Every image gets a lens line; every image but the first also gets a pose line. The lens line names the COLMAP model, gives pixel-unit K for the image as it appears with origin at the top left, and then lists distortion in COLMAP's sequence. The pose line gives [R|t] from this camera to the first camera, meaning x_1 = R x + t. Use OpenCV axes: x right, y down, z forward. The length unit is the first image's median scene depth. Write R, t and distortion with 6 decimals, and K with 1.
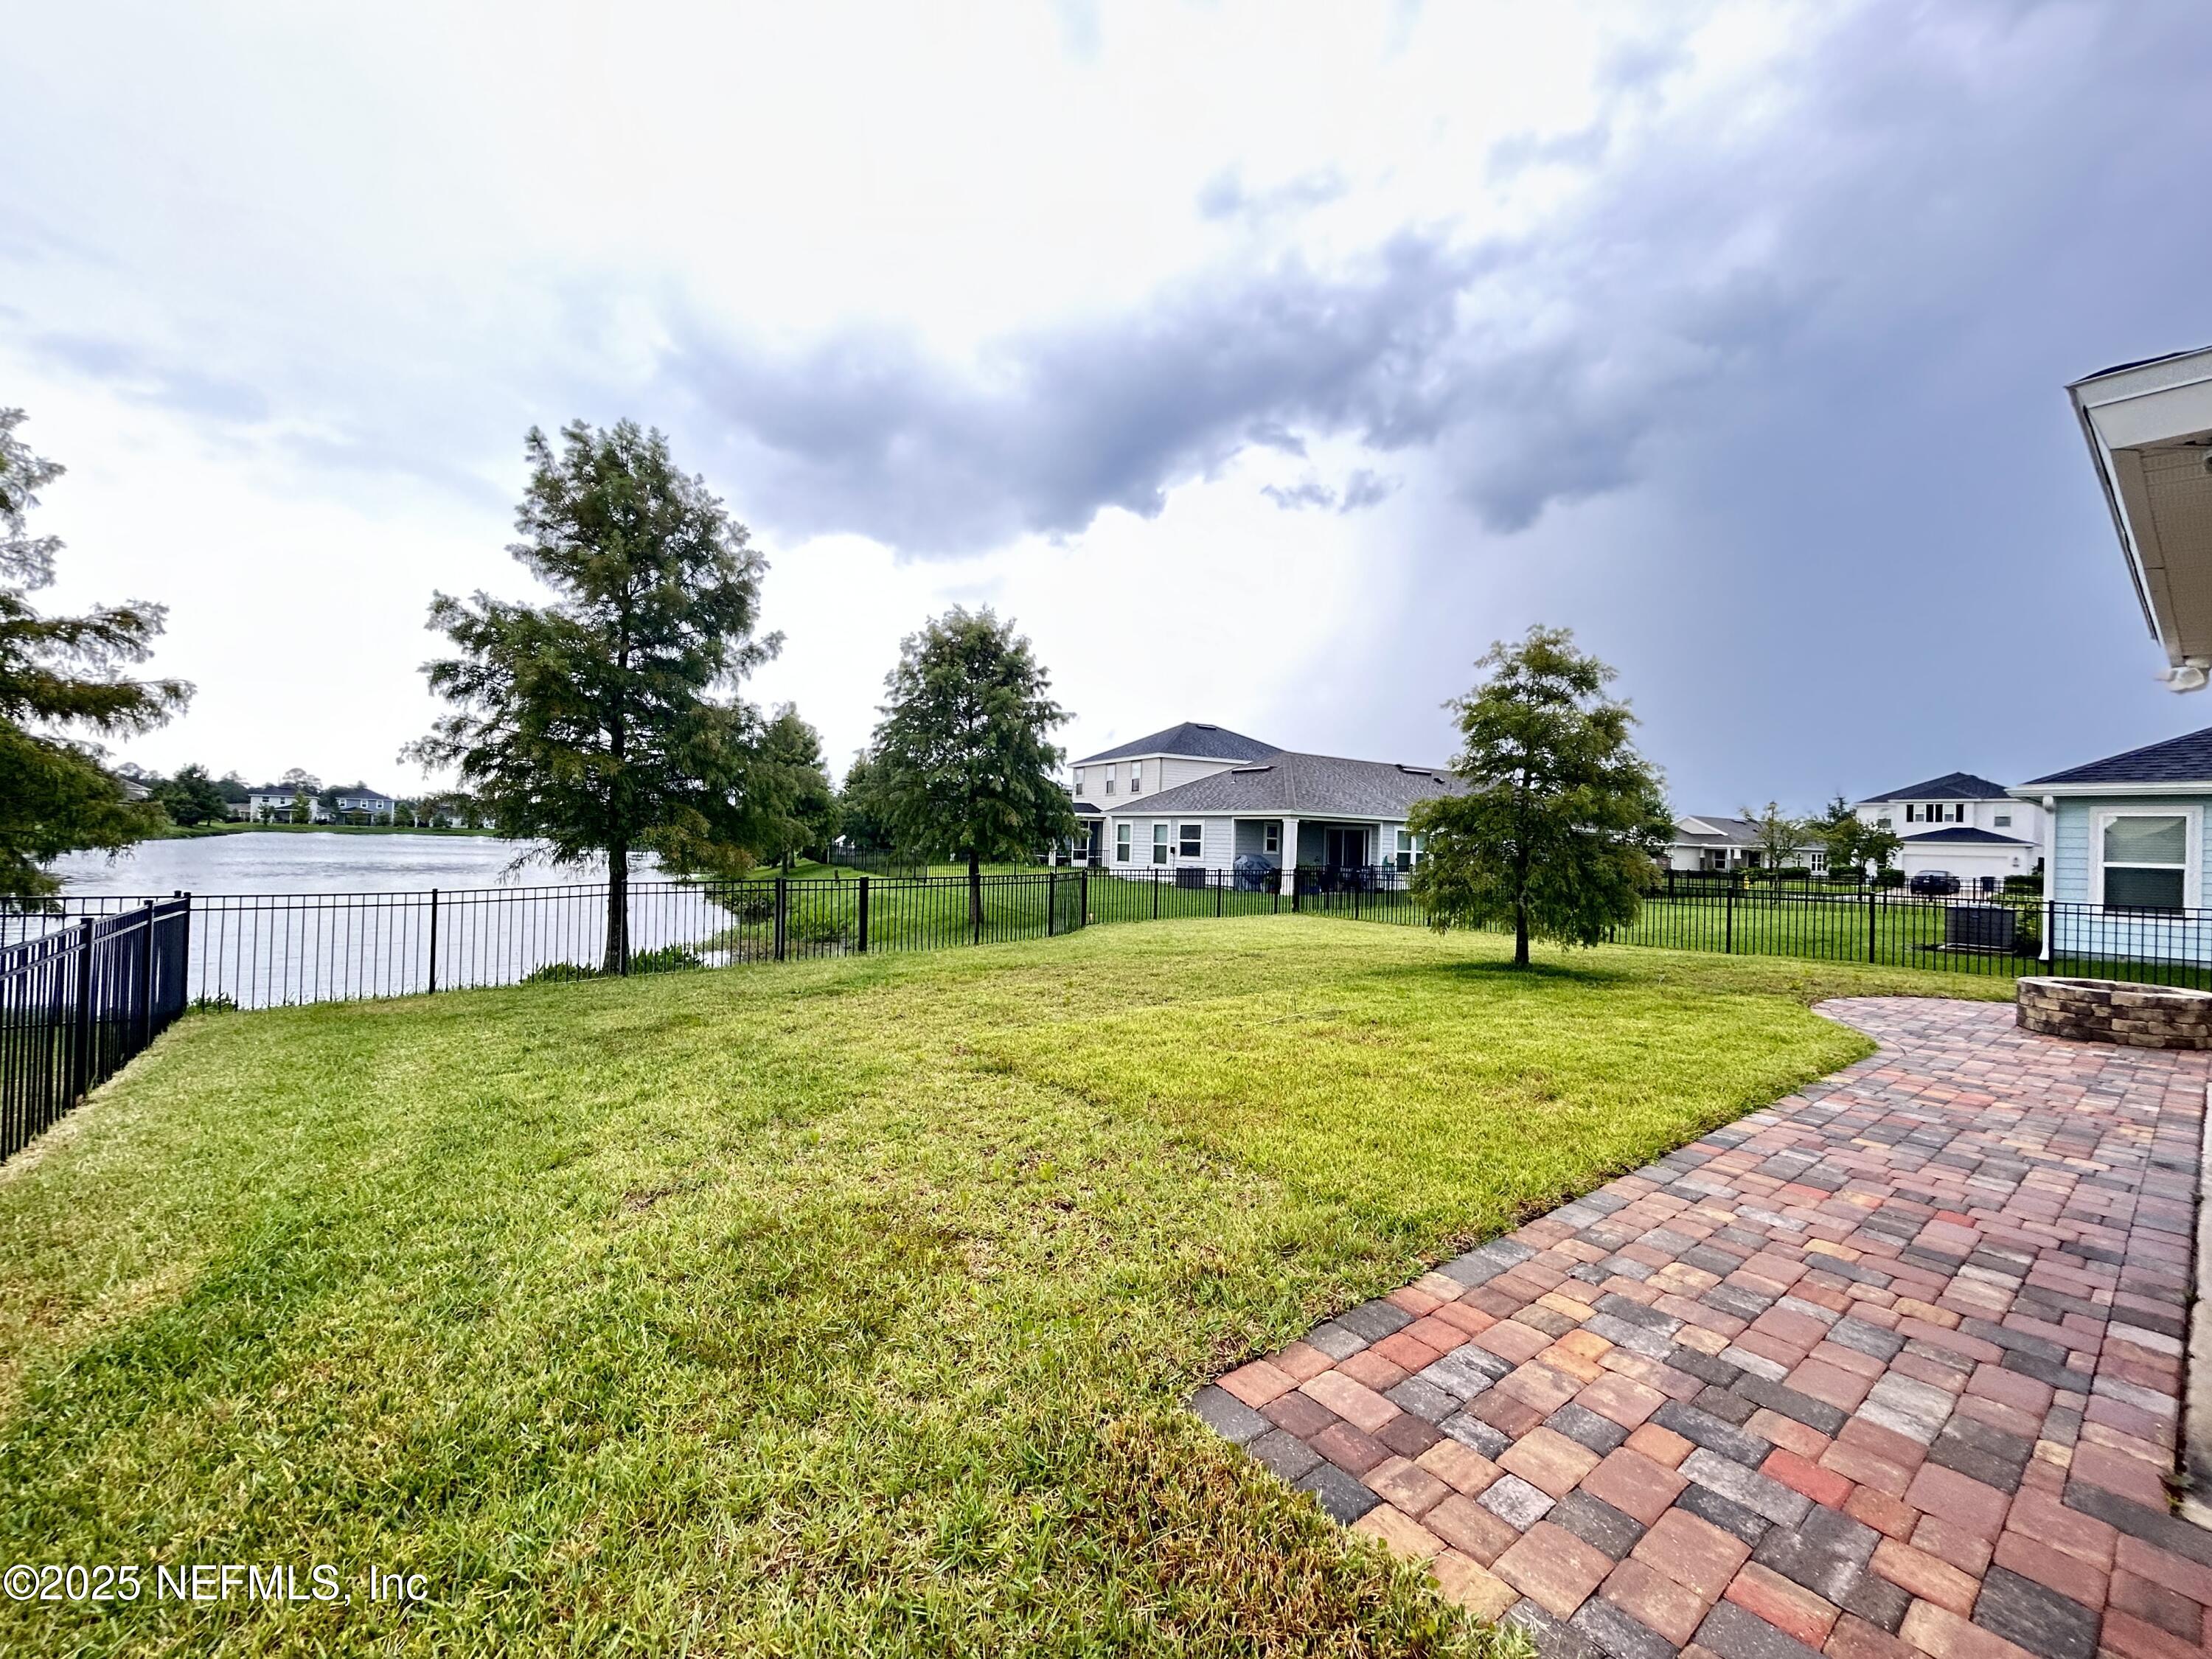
lens RADIAL K [[895.8, 0, 1112.9], [0, 895.8, 829.5], [0, 0, 1]] dist [-0.007240, -0.000398]
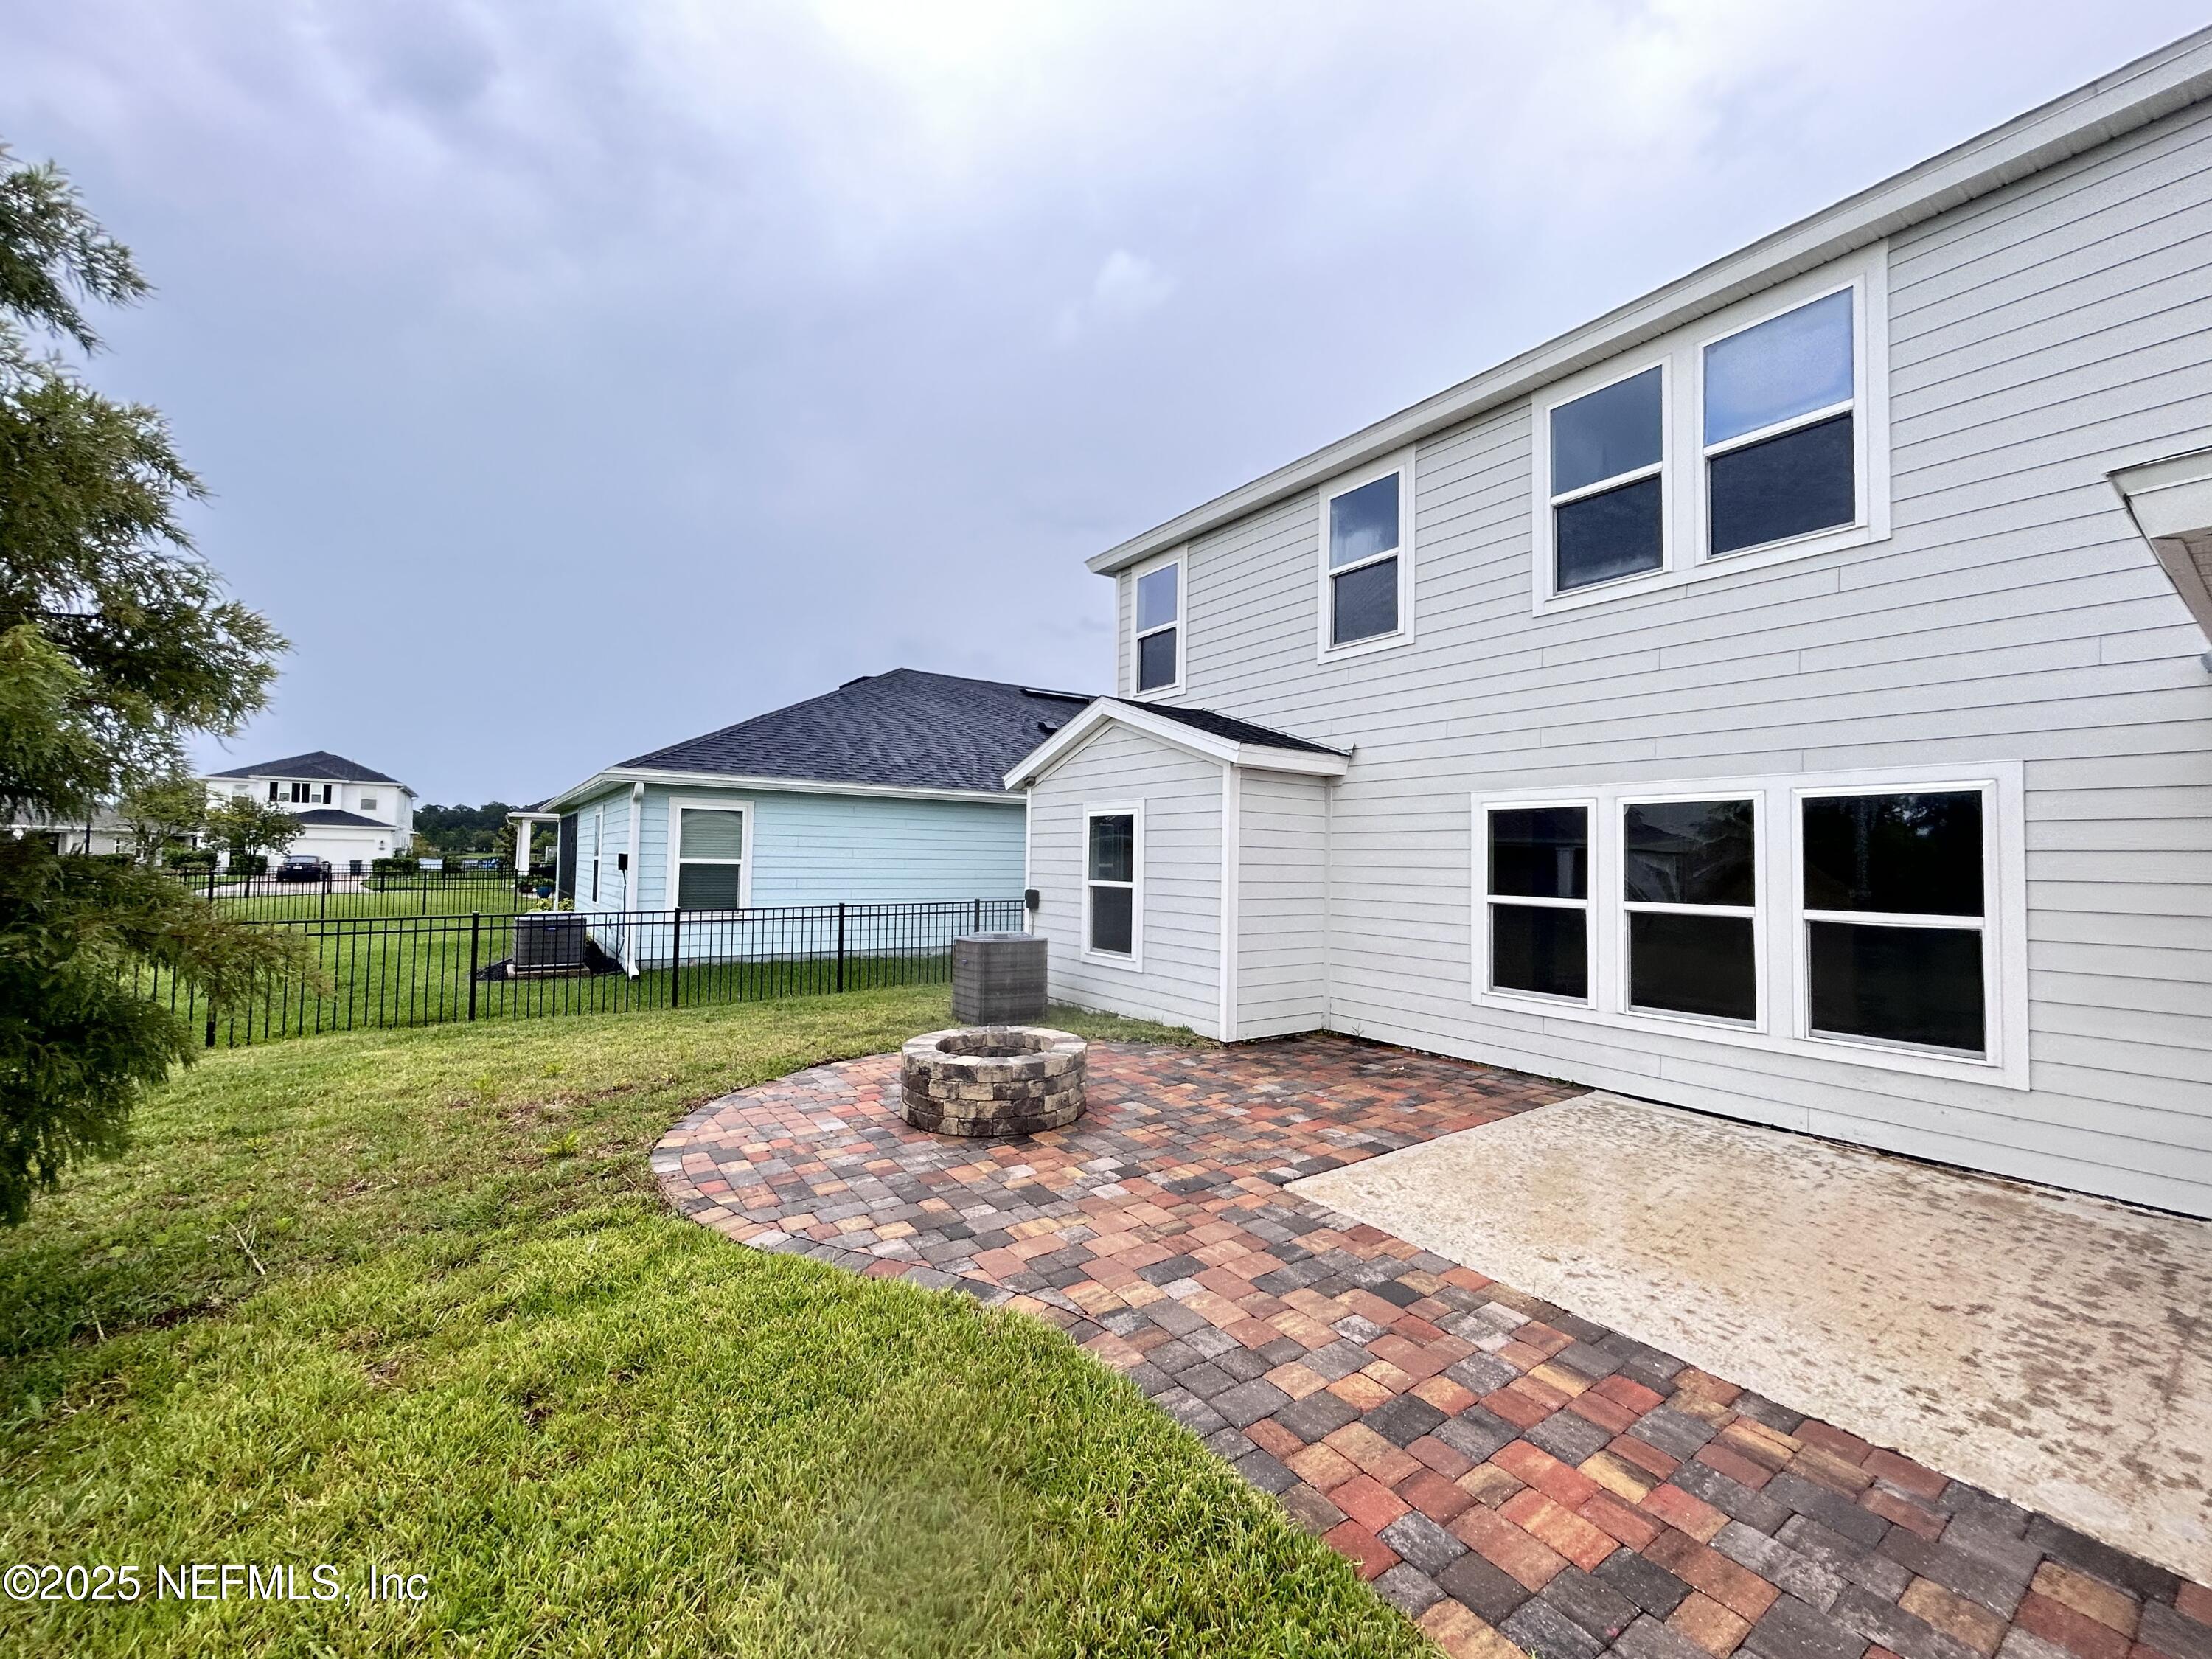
lens RADIAL K [[895.8, 0, 1126.2], [0, 895.8, 814.9], [0, 0, 1]] dist [-0.007240, -0.000398]
pose [[0.043114, 0.020314, 0.998864, 0.220178], [-0.026478, 0.999465, -0.019183, -0.002490], [-0.998719, -0.025621, 0.043628, 0.507016]]
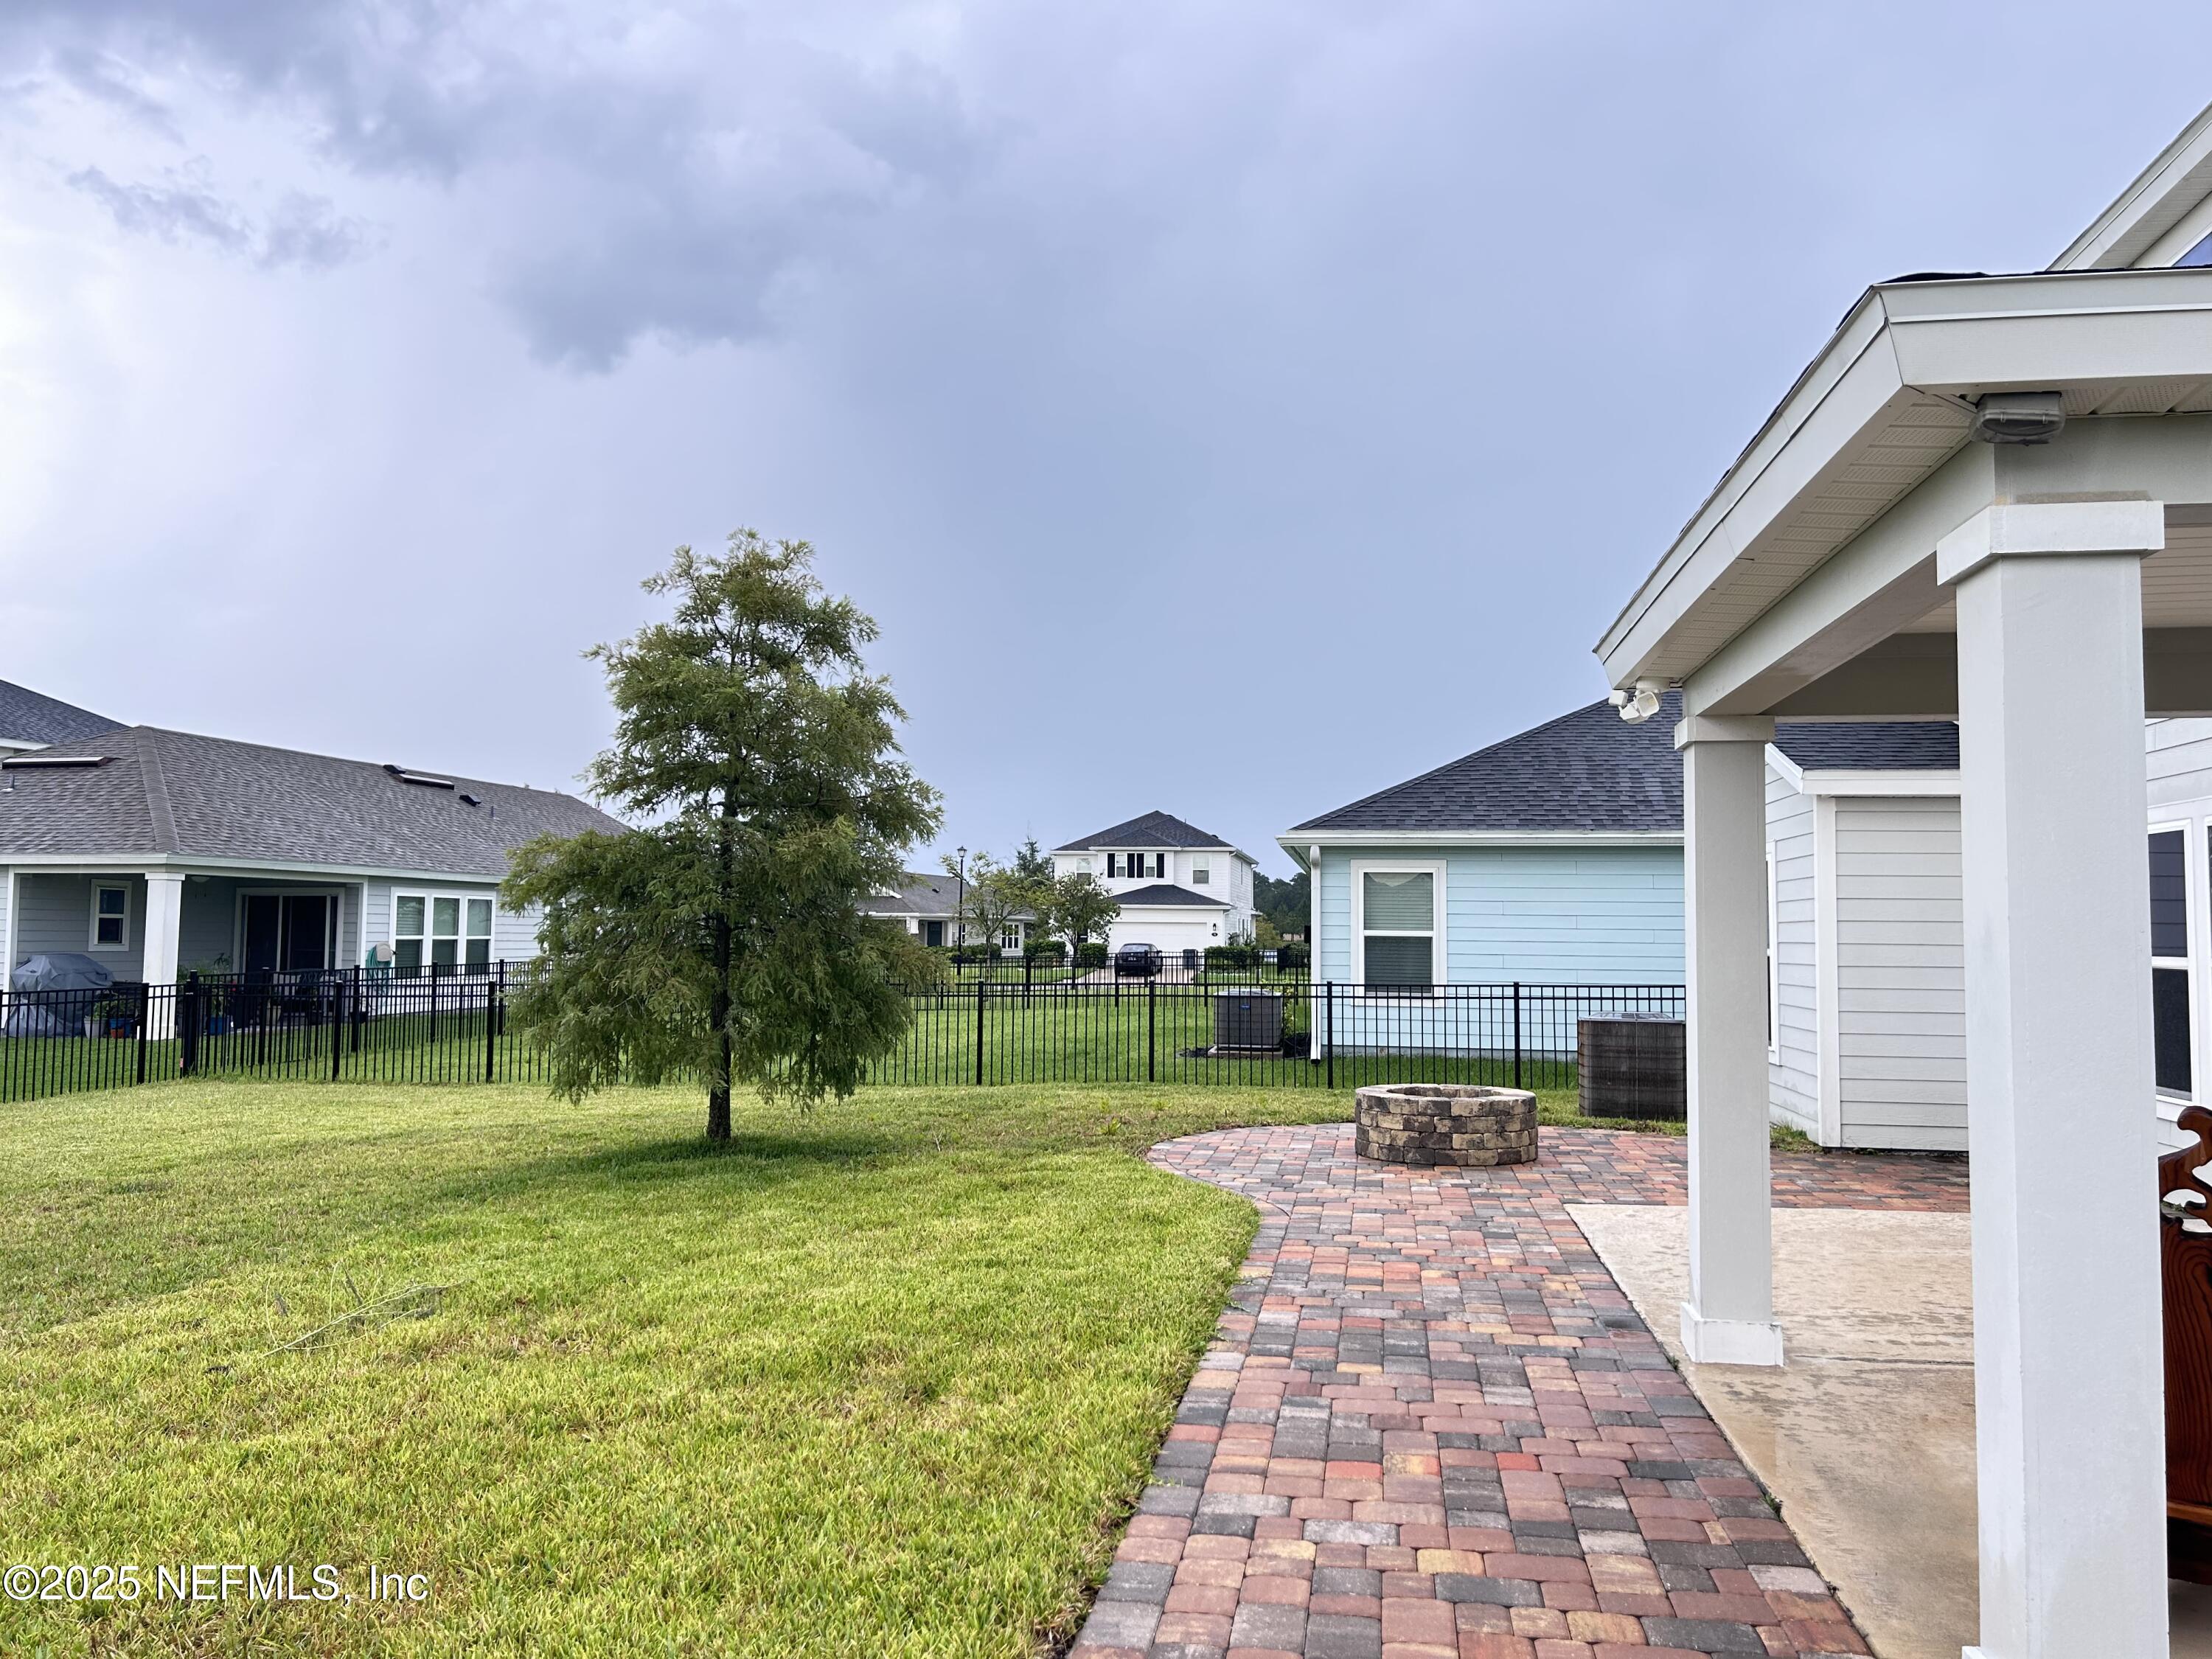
lens RADIAL K [[1637.3, 0, 1110.7], [0, 1637.3, 751.0], [0, 0, 1]] dist [0.027849, -0.019819]
pose [[0.735510, 0.051501, 0.675553, -0.051564], [0.006132, 0.996560, -0.082650, -0.003102], [-0.677486, 0.064933, 0.732664, 0.067062]]
